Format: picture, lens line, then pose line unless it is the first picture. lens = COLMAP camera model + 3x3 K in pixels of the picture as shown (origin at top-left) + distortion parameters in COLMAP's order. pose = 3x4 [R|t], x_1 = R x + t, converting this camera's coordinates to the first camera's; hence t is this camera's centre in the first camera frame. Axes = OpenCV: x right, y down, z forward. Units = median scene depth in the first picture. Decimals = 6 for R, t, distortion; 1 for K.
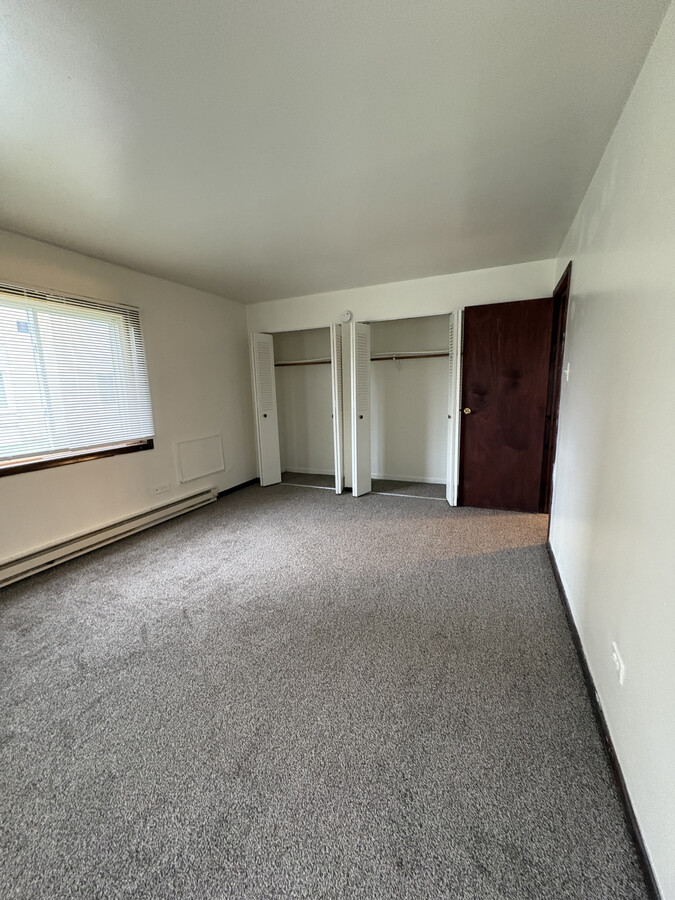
lens RADIAL K [[358.5, 0, 337.5], [0, 358.5, 450.0], [0, 0, 1]] dist [0.000860, 0.000527]
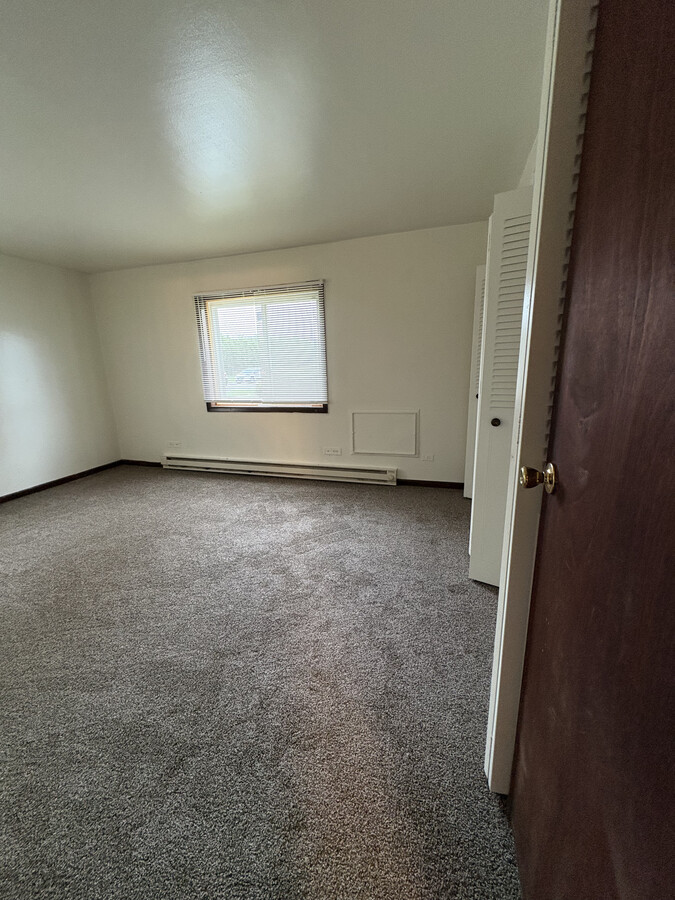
lens RADIAL K [[358.5, 0, 337.5], [0, 358.5, 450.0], [0, 0, 1]] dist [0.000860, 0.000527]
pose [[0.111707, 0.258653, -0.959489, 0.564182], [-0.141128, 0.959875, 0.242327, -0.164577], [0.983669, 0.108341, 0.143728, 0.890396]]
